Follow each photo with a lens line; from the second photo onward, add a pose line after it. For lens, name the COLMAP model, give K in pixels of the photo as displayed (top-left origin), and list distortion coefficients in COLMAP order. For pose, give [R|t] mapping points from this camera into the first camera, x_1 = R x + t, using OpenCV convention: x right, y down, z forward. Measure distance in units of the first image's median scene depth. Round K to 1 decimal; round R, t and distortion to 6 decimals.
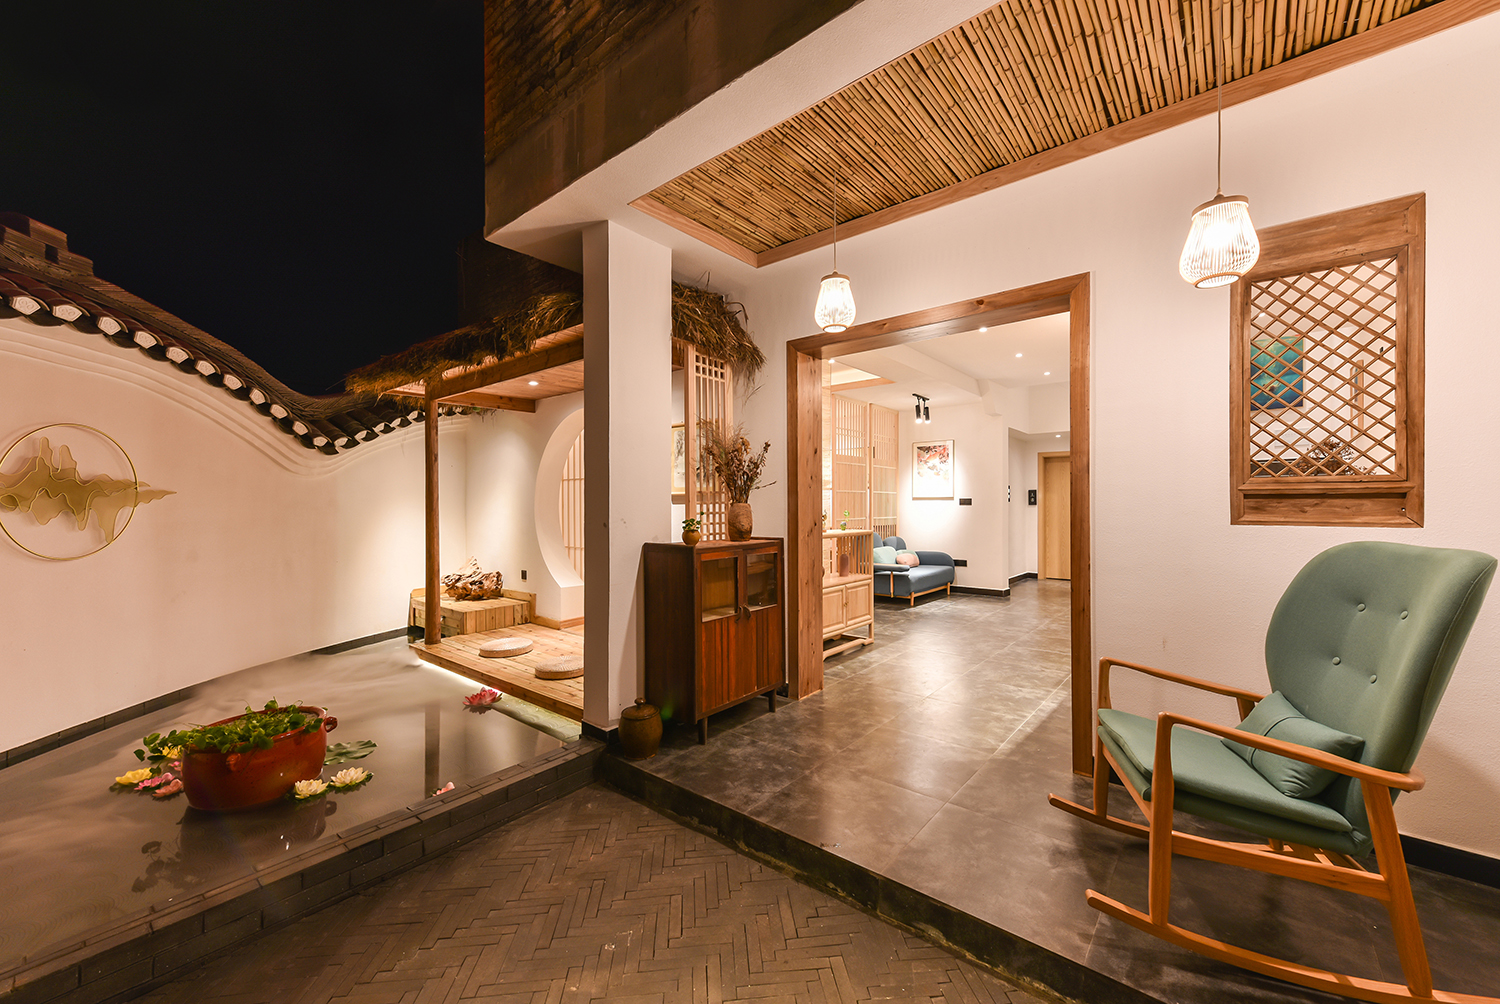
lens RADIAL K [[598.7, 0, 762.3], [0, 598.7, 503.7], [0, 0, 1]] dist [0.013064, 0.001279]
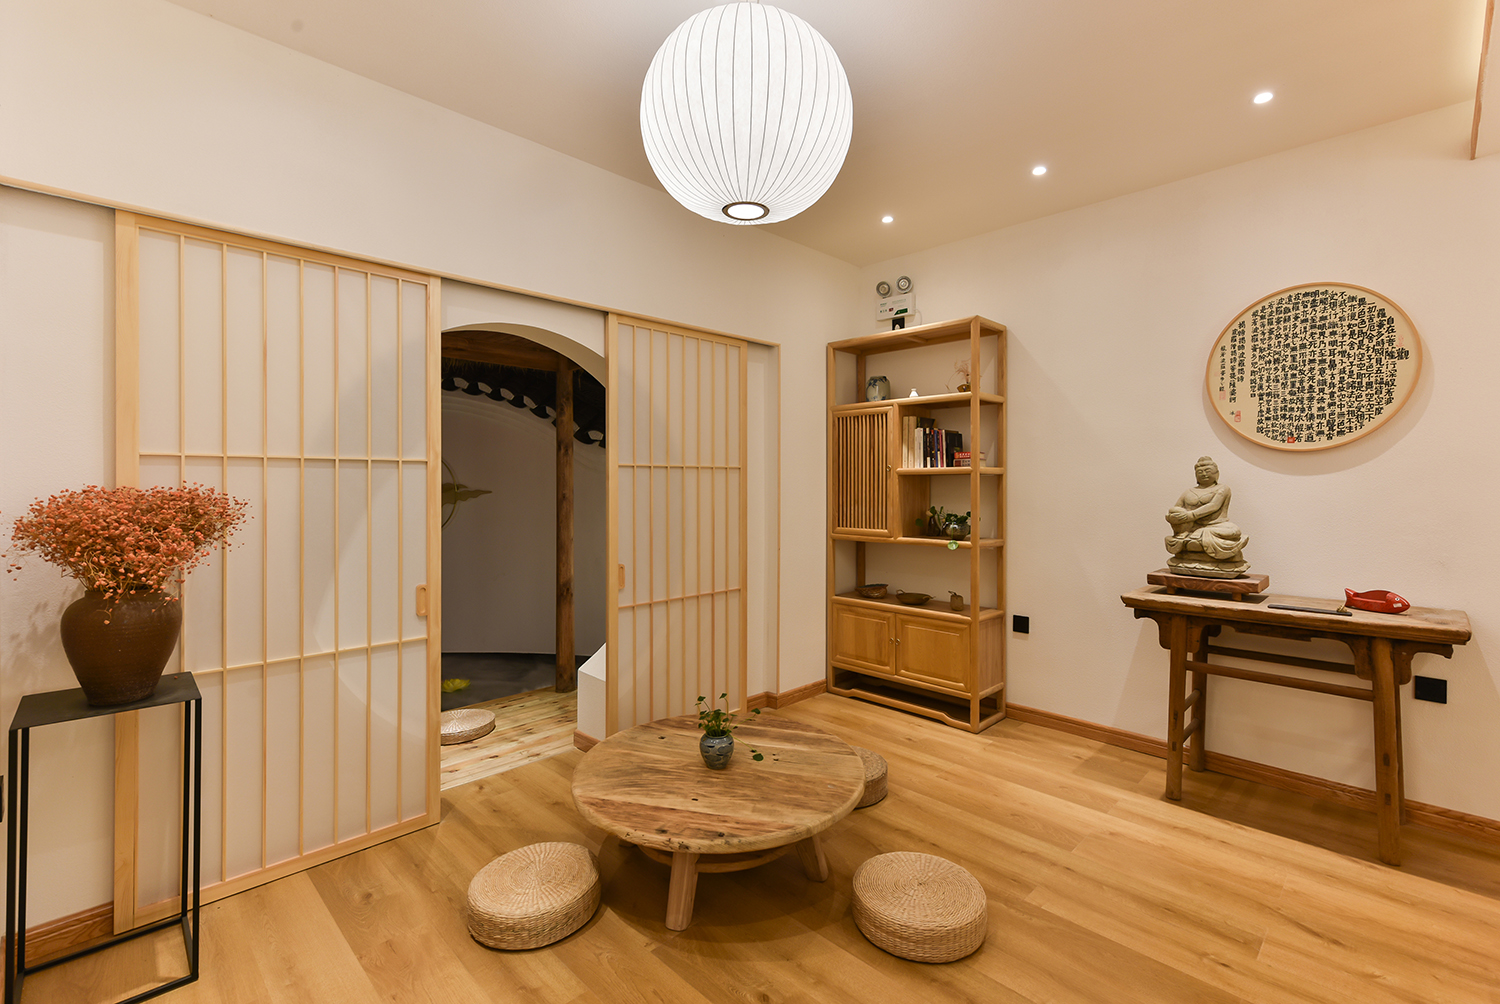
lens RADIAL K [[671.8, 0, 749.5], [0, 671.8, 485.1], [0, 0, 1]] dist [0.003198, -0.000216]
pose [[-0.106932, 0.009541, -0.994221, 0.269544], [0.003760, 0.999951, 0.009191, -0.034763], [0.994259, -0.002756, -0.106963, 1.319872]]
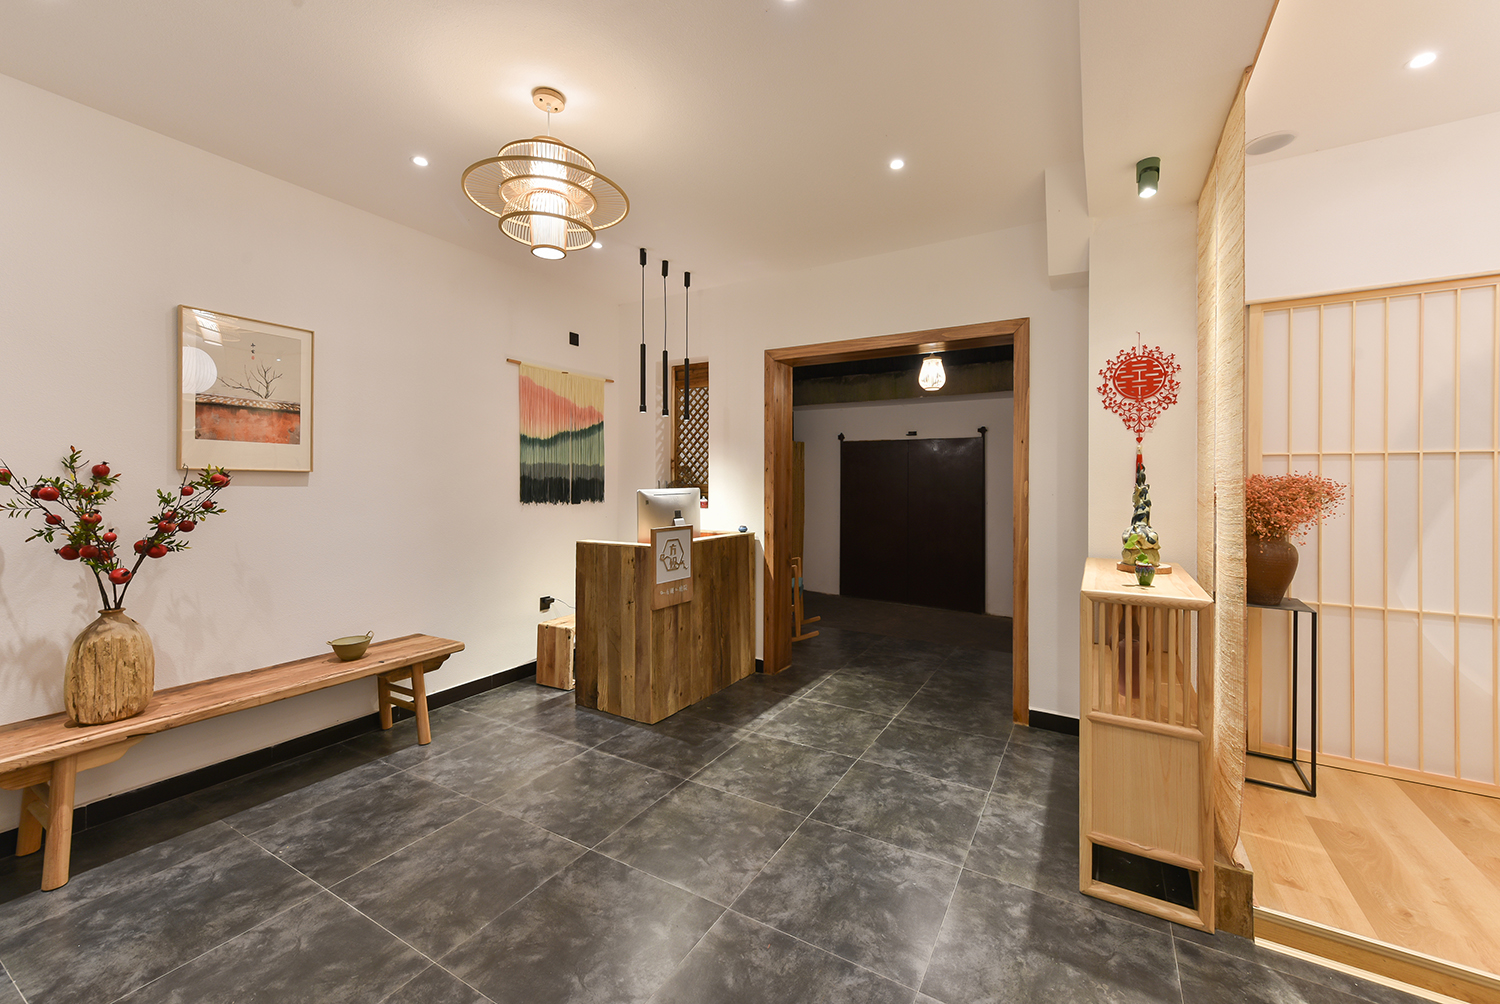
lens RADIAL K [[598.7, 0, 756.0], [0, 598.7, 482.4], [0, 0, 1]] dist [0.013064, 0.001279]
pose [[-0.988899, -0.001169, -0.148588, 0.463041], [-0.000930, 0.999998, -0.001673, -0.023277], [0.148589, -0.001516, -0.988898, 1.406634]]
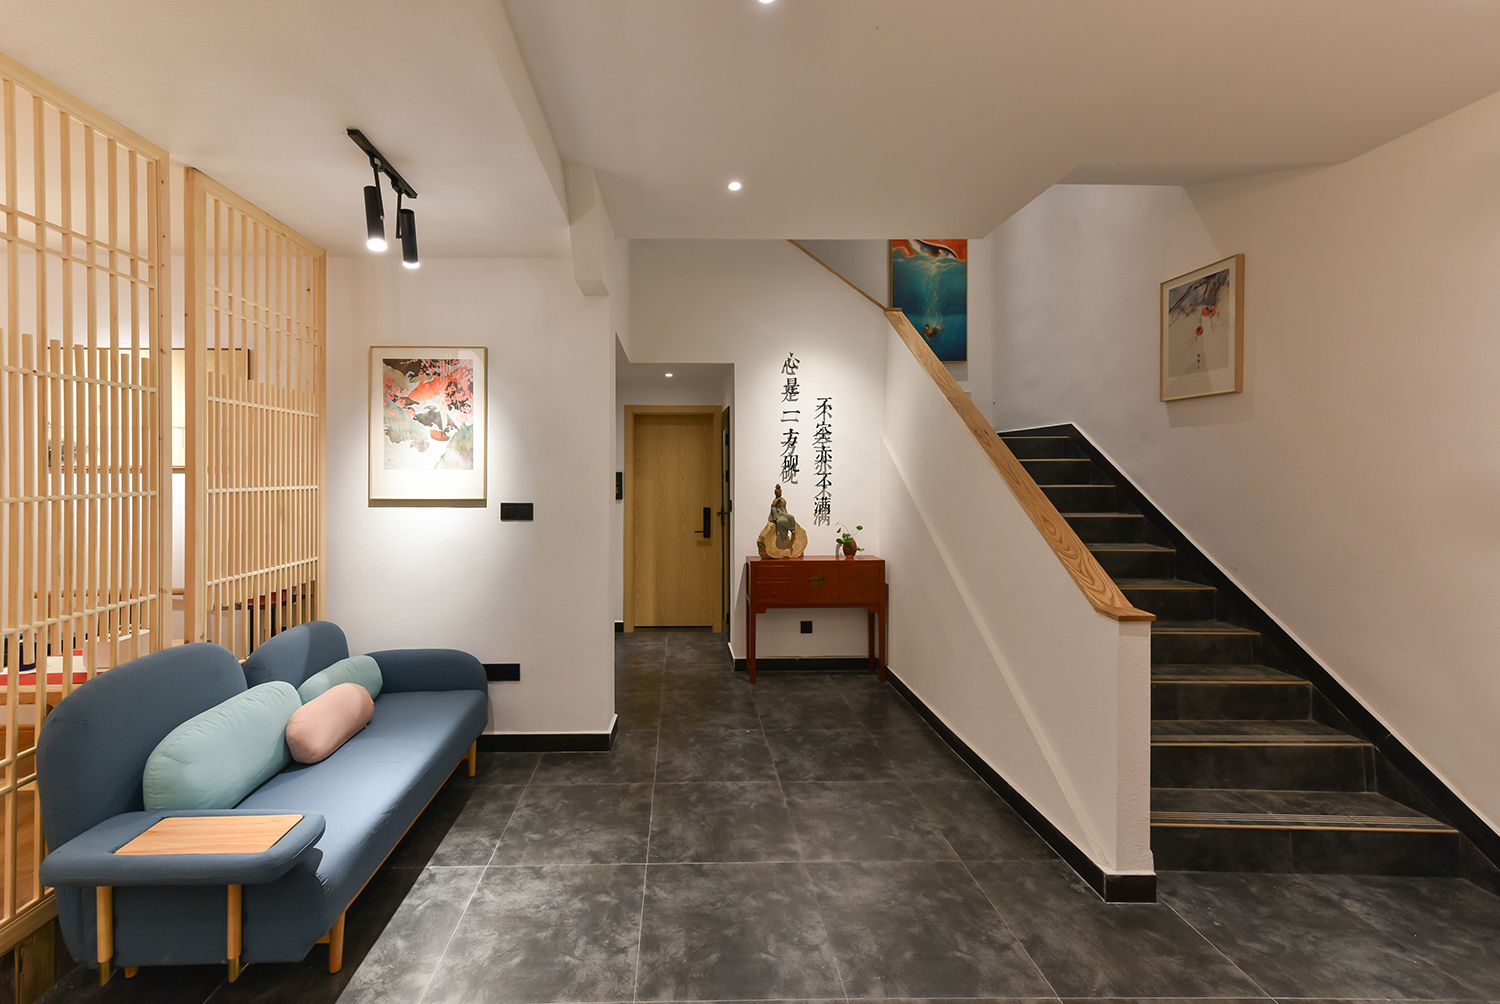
lens RADIAL K [[598.7, 0, 688.8], [0, 598.7, 471.1], [0, 0, 1]] dist [0.013064, 0.001279]
pose [[0.772841, 0.004056, 0.634586, 0.289717], [-0.005370, 0.999986, 0.000149, -0.047809], [-0.634577, -0.003523, 0.772852, 1.019317]]
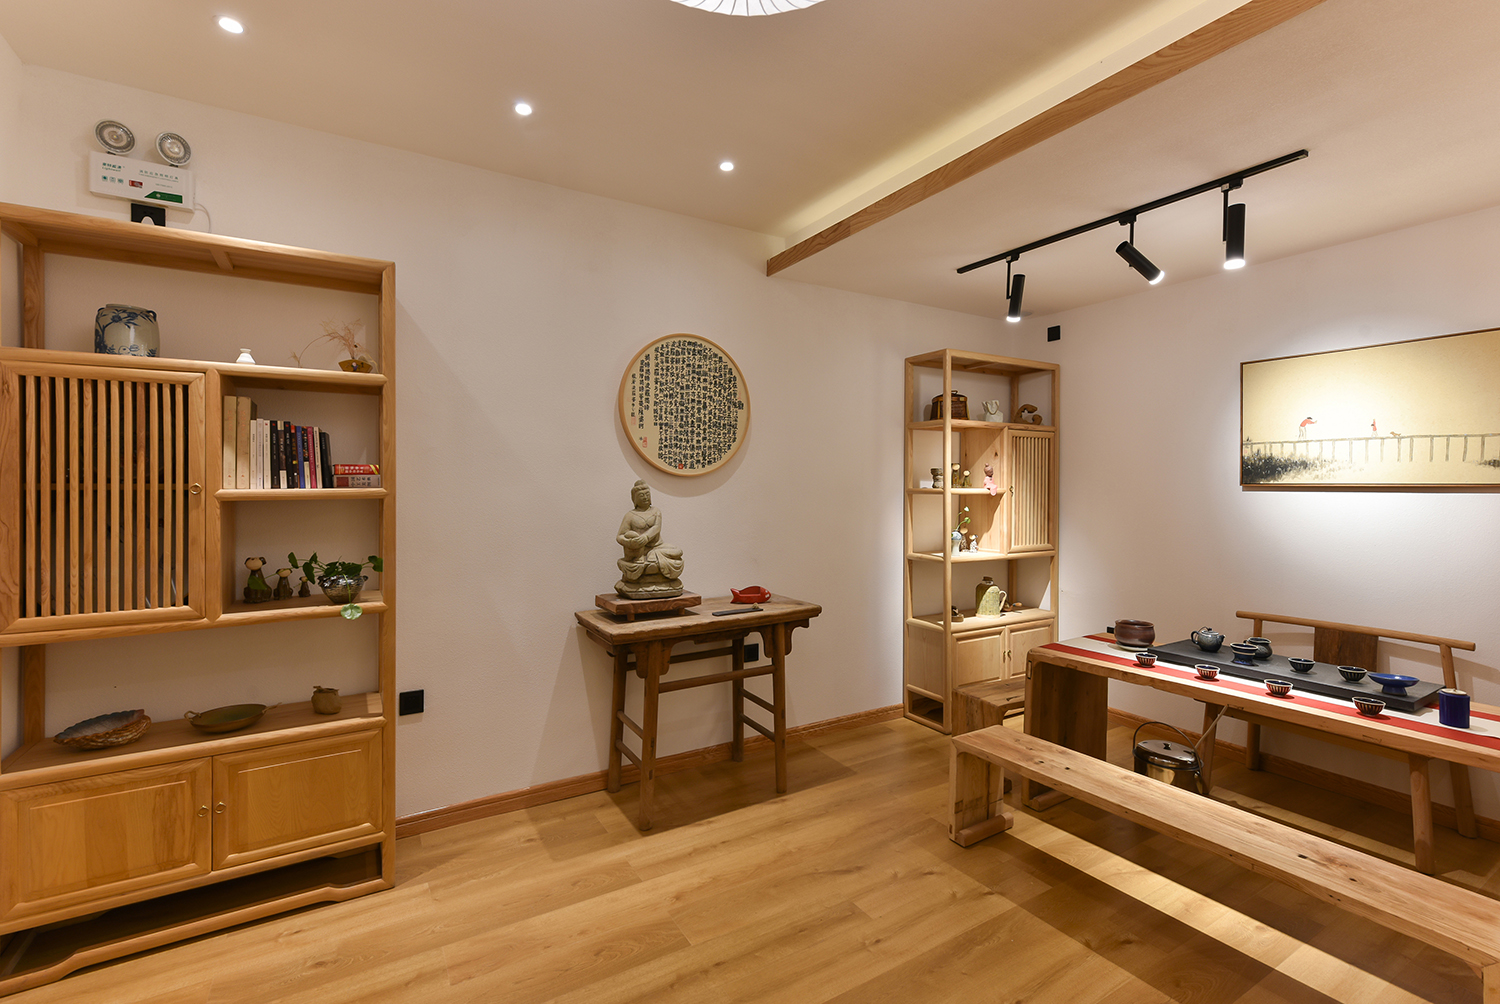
lens RADIAL K [[671.8, 0, 756.5], [0, 671.8, 485.0], [0, 0, 1]] dist [0.003198, -0.000216]
pose [[0.943630, 0.006748, -0.330934, -0.047590], [-0.003915, 0.999950, 0.009228, -0.053604], [0.330980, -0.007413, 0.943609, 1.127986]]
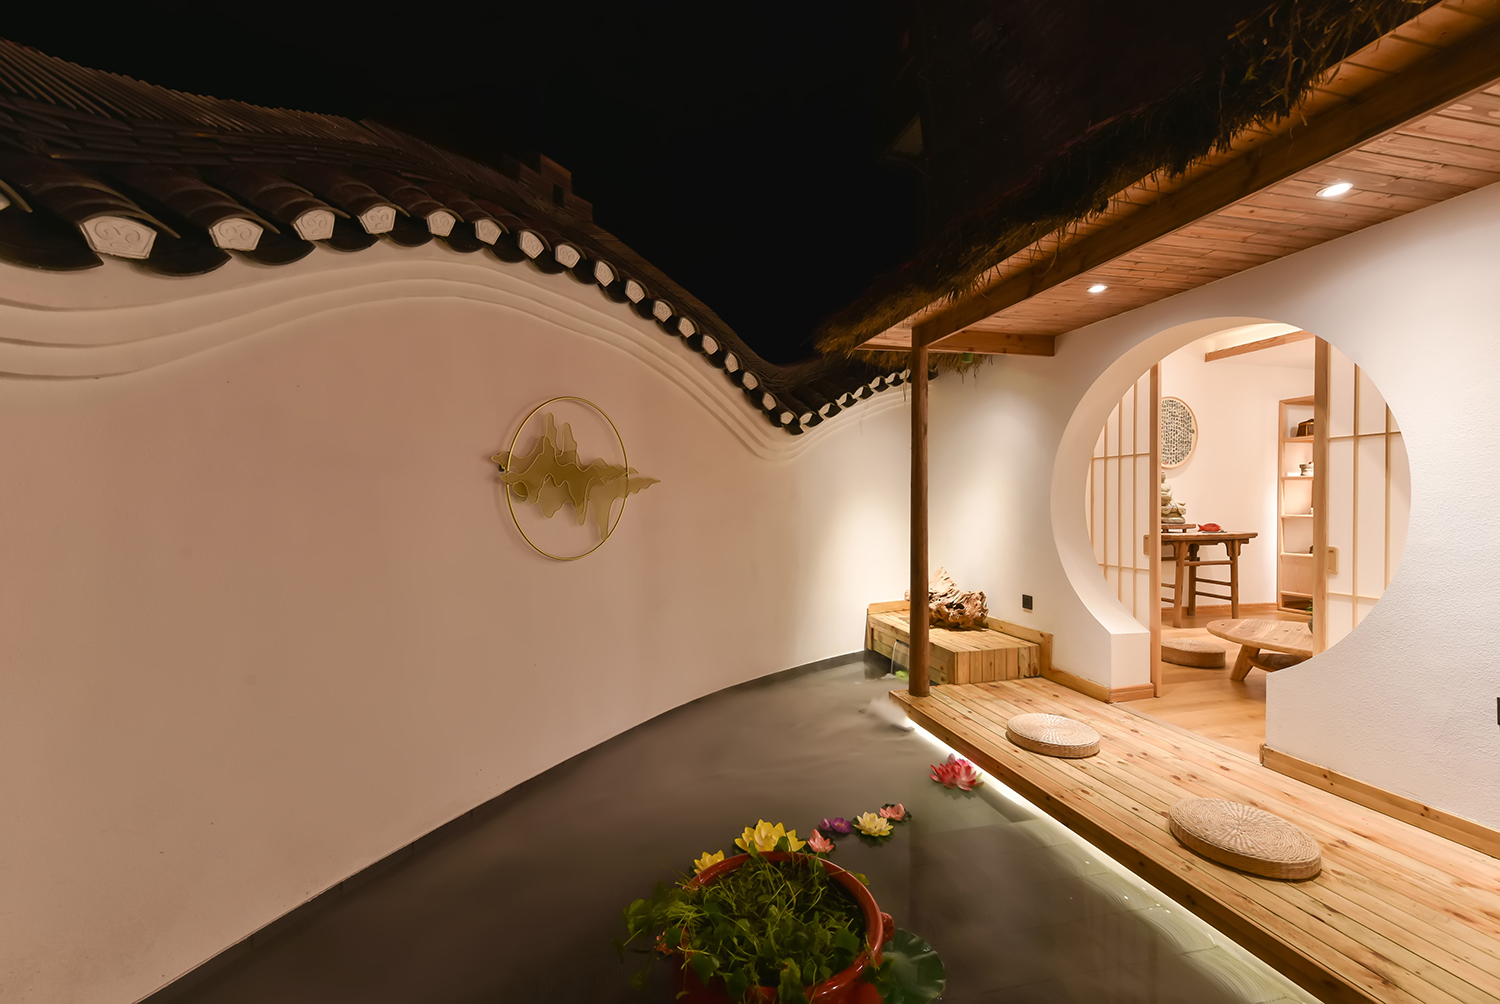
lens RADIAL K [[598.7, 0, 741.8], [0, 598.7, 503.6], [0, 0, 1]] dist [0.013064, 0.001279]
pose [[0.810292, 0.008561, -0.585964, -0.305767], [-0.003771, 0.999949, 0.009395, 0.003511], [0.586014, -0.005403, 0.810283, 0.310247]]
